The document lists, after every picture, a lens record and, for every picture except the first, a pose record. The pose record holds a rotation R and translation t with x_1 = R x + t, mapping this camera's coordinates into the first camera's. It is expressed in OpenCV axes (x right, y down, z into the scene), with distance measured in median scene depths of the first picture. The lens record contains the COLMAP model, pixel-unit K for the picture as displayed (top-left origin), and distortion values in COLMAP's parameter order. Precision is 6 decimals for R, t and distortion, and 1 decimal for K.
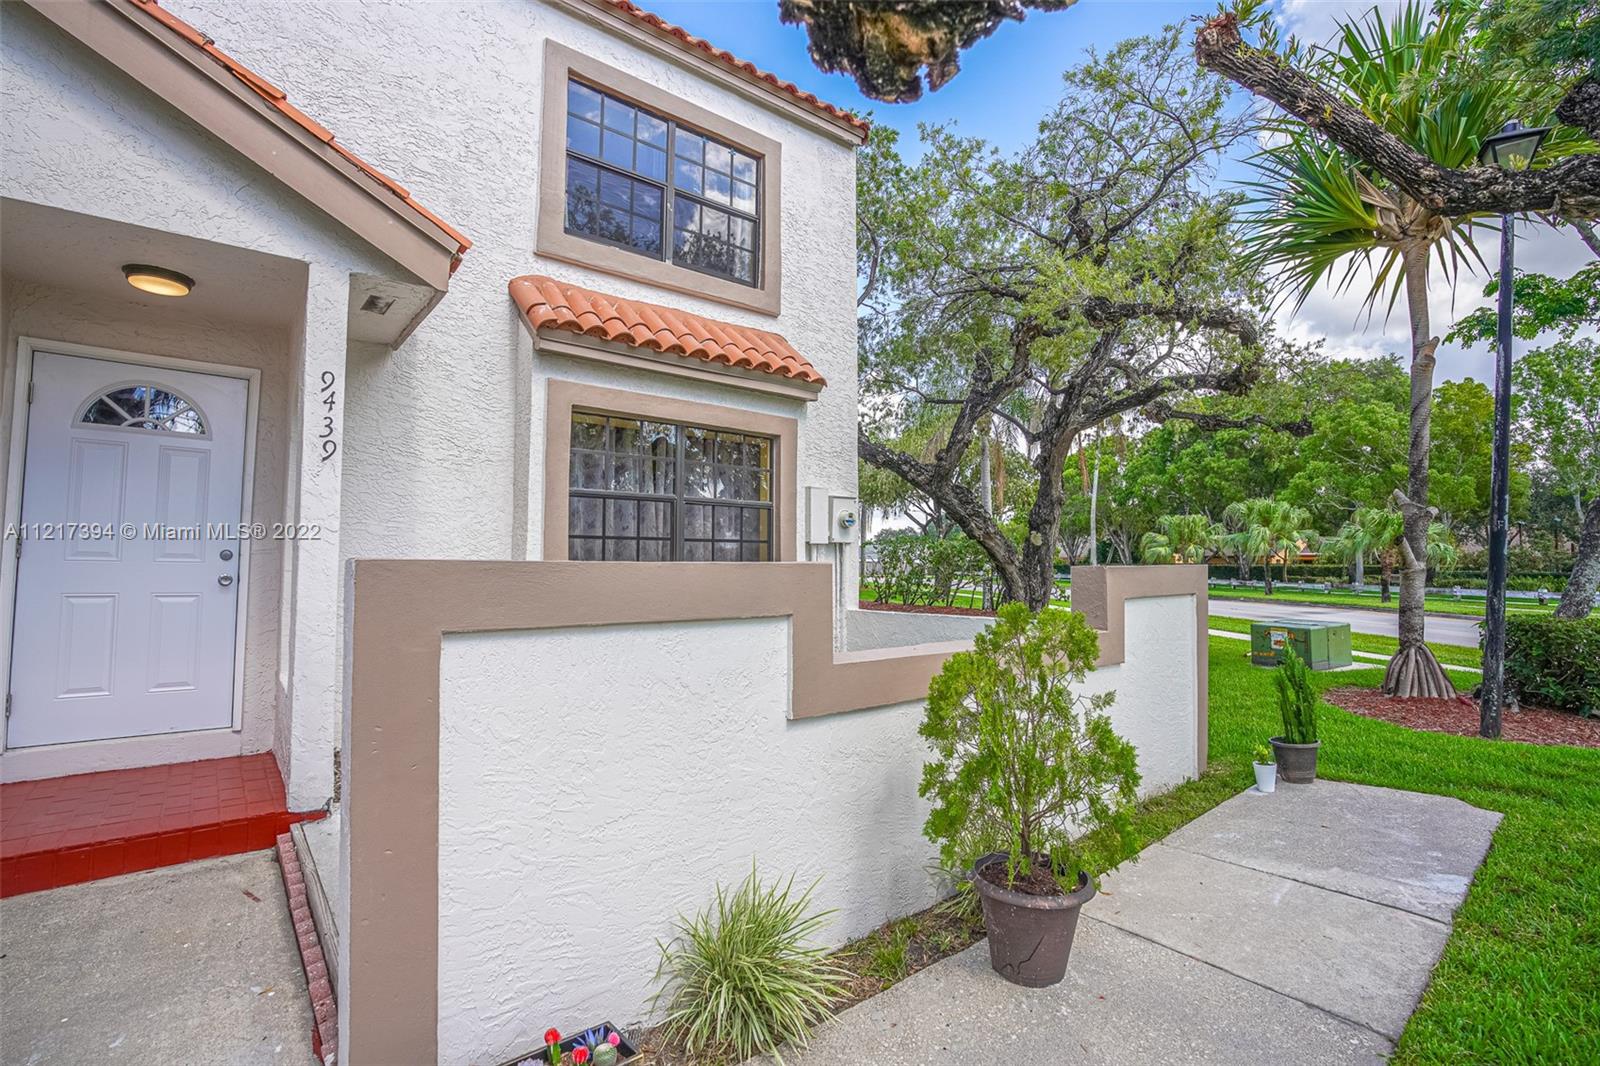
lens RADIAL K [[749.3, 0, 796.4], [0, 749.3, 528.3], [0, 0, 1]] dist [-0.059823, 0.022185]
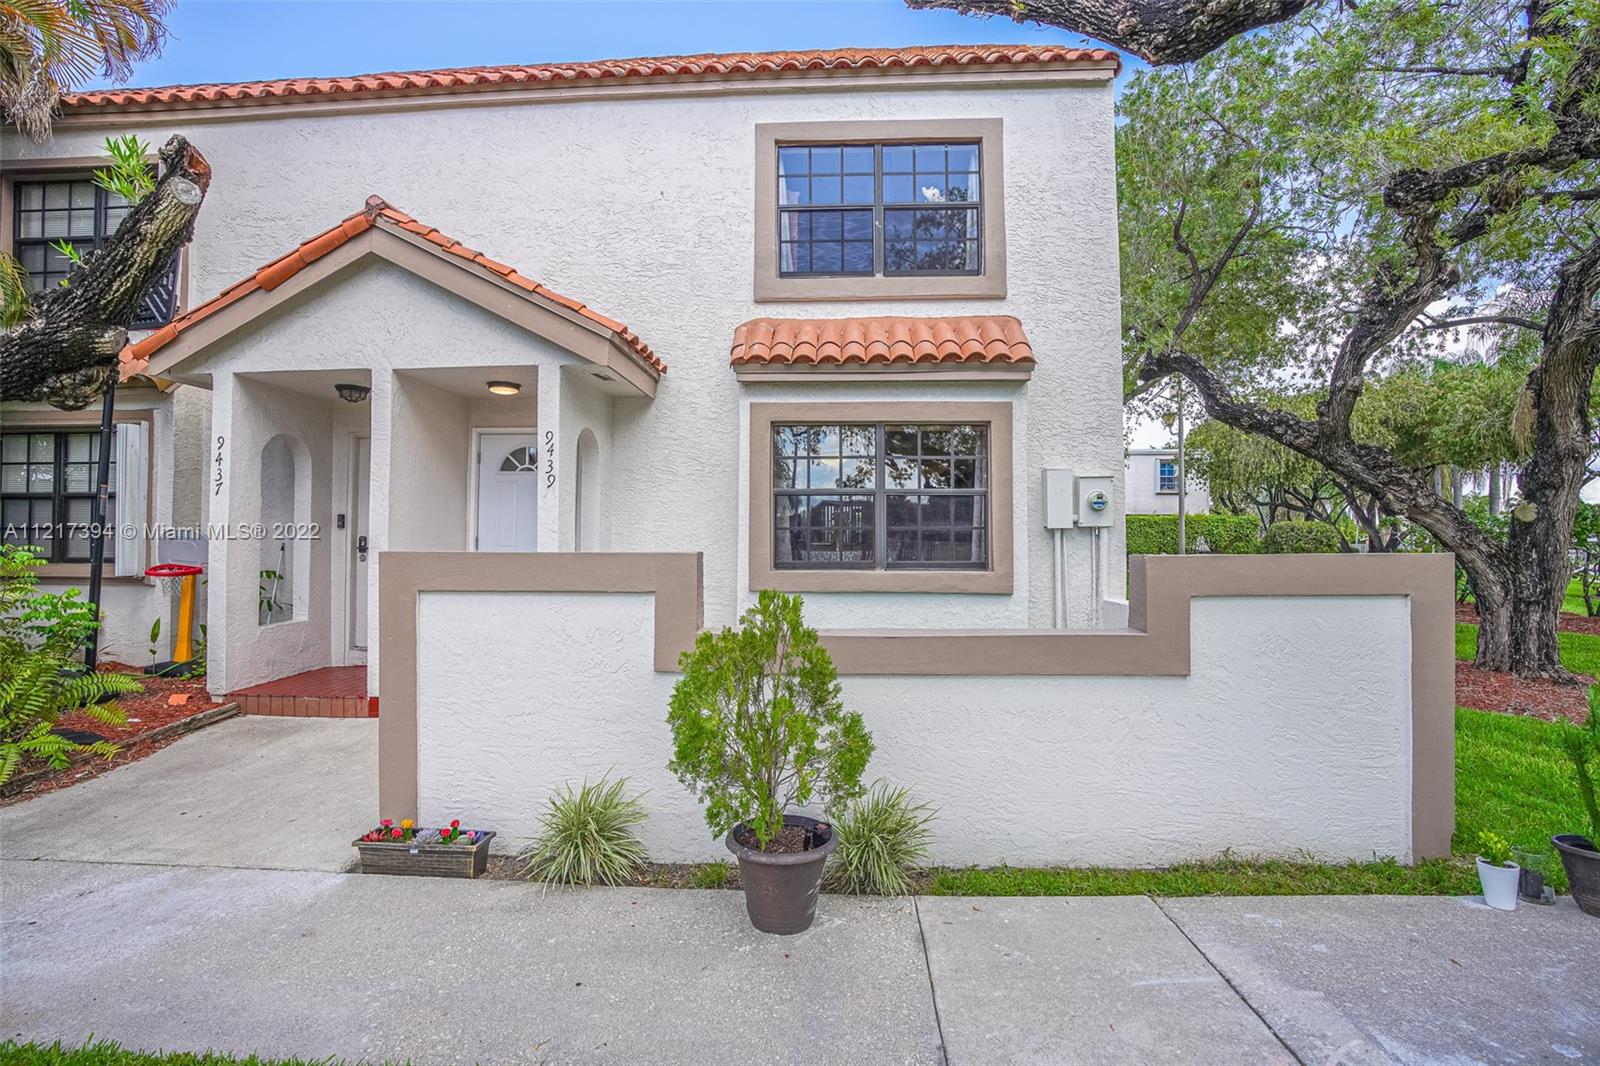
lens RADIAL K [[749.3, 0, 782.9], [0, 749.3, 532.9], [0, 0, 1]] dist [-0.059823, 0.022185]
pose [[0.731088, -0.014768, -0.682123, 0.527306], [0.034363, 0.999294, 0.015195, -0.000064], [0.681417, -0.034549, 0.731079, 0.098530]]
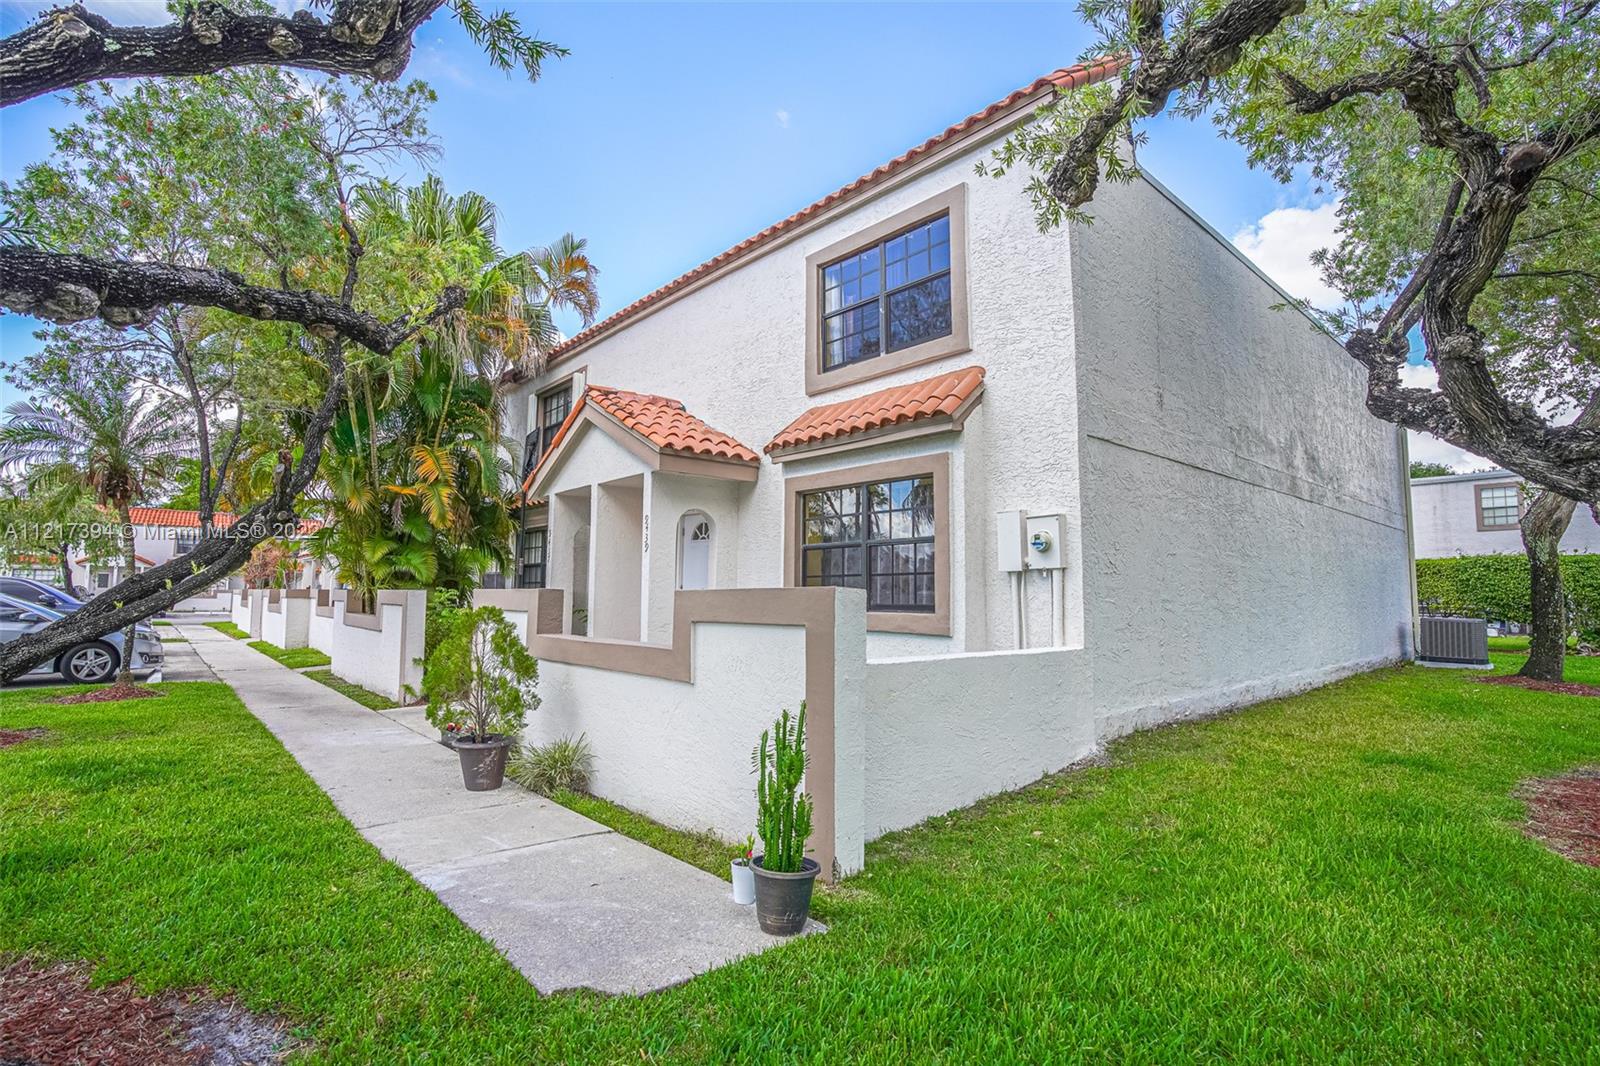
lens RADIAL K [[749.3, 0, 788.9], [0, 749.3, 535.5], [0, 0, 1]] dist [-0.059823, 0.022185]
pose [[0.036533, -0.080502, -0.996085, 1.201000], [0.044631, 0.995887, -0.078849, 0.048018], [0.998335, -0.041575, 0.039976, 0.876004]]
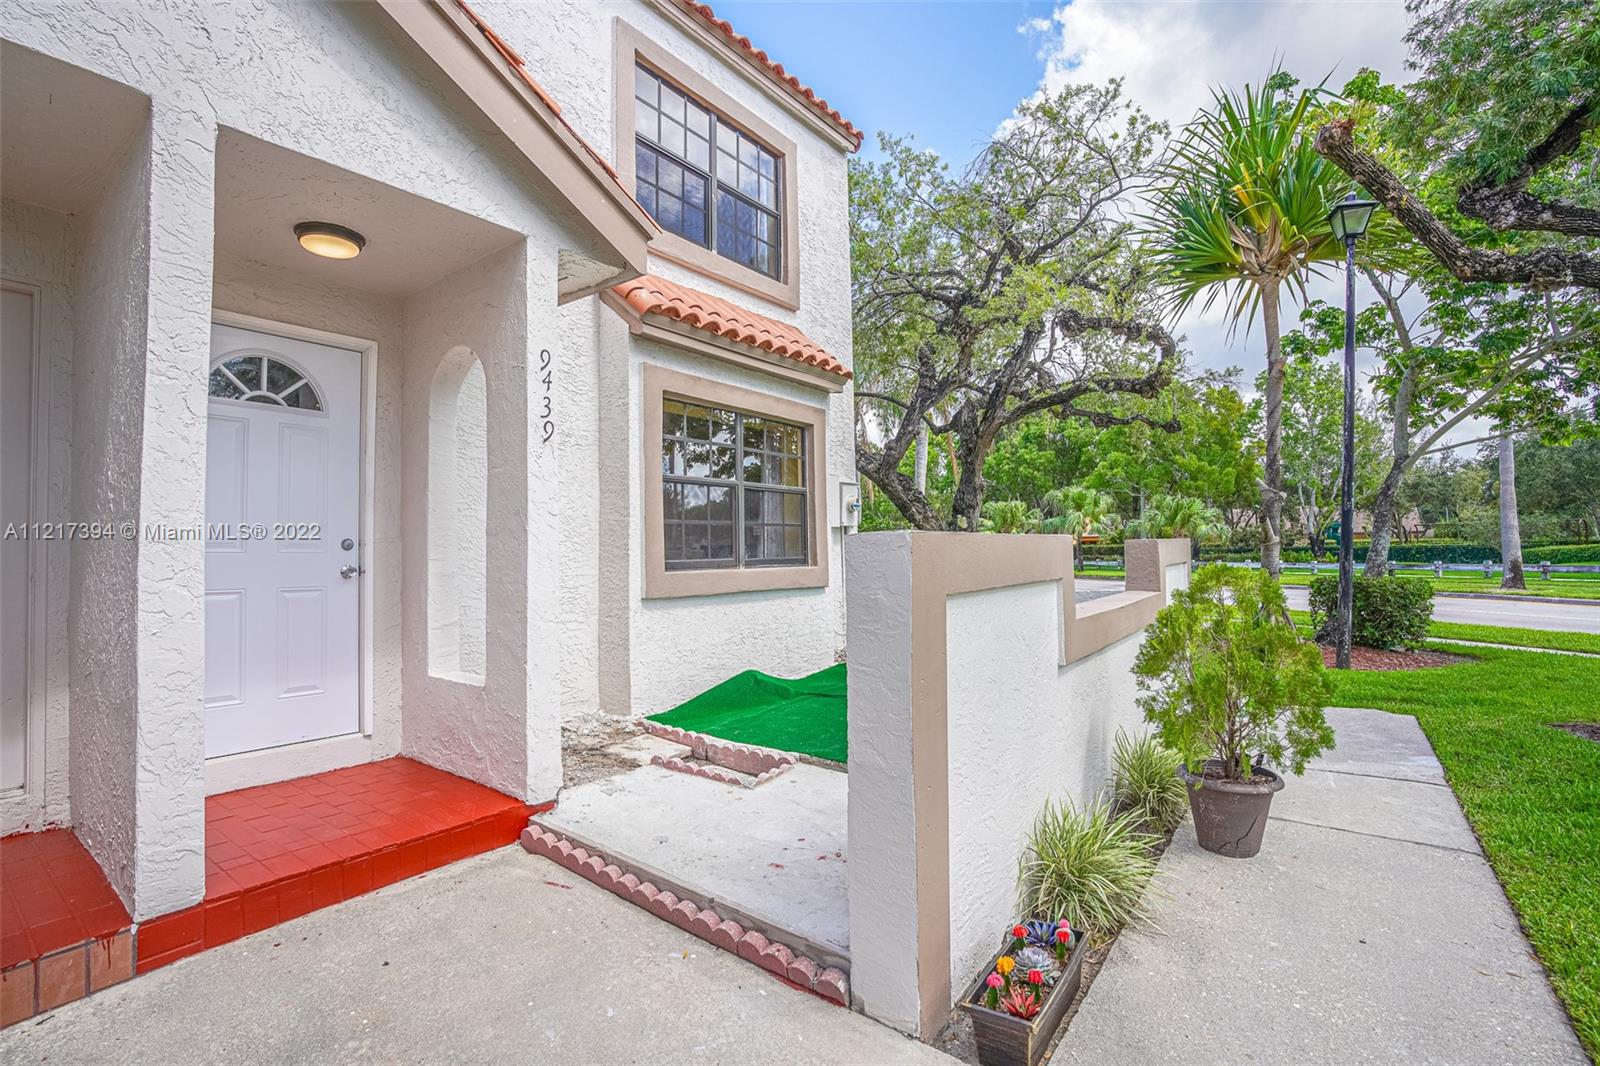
lens RADIAL K [[749.3, 0, 800.4], [0, 749.3, 527.9], [0, 0, 1]] dist [-0.059823, 0.022185]
pose [[0.968387, -0.014135, 0.249051, -0.357001], [0.010567, 0.999822, 0.015658, 0.005855], [-0.249228, -0.012531, 0.968364, -0.023987]]
